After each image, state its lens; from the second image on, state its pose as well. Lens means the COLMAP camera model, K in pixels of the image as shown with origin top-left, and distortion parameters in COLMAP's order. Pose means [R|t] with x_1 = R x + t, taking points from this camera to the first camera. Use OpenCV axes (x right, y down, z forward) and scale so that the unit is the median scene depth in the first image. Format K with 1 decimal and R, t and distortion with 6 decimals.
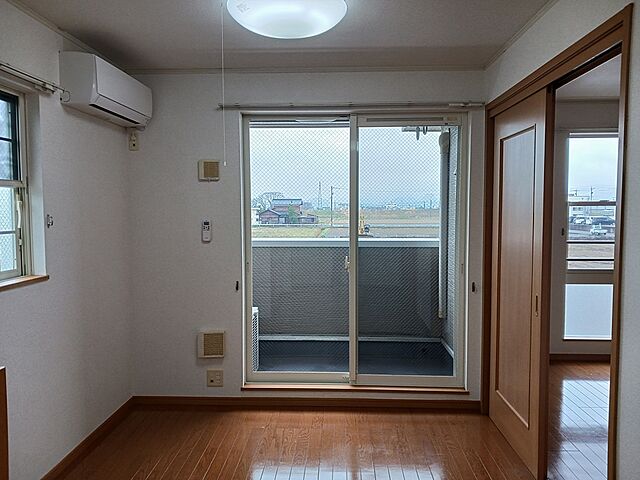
lens RADIAL K [[550.2, 0, 321.7], [0, 550.2, 236.4], [0, 0, 1]] dist [-0.039875, -0.003311]
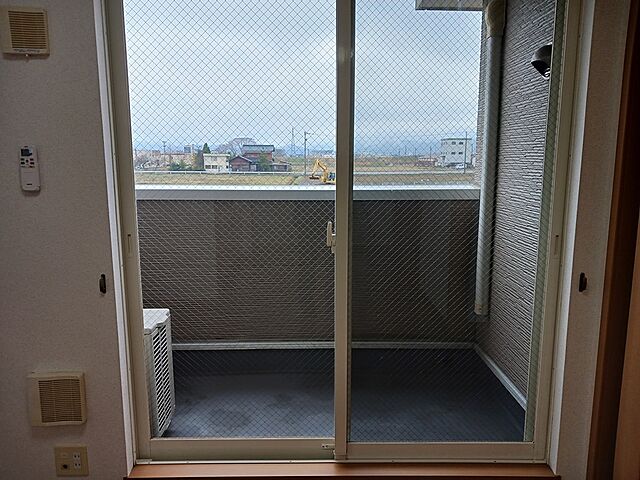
lens RADIAL K [[506.6, 0, 318.8], [0, 506.6, 239.3], [0, 0, 1]] dist [0.029993, -0.017288]
pose [[0.999033, -0.007049, 0.043396, 0.015912], [0.002366, 0.994252, 0.107039, 0.003504], [-0.043901, -0.106833, 0.993307, 0.549446]]
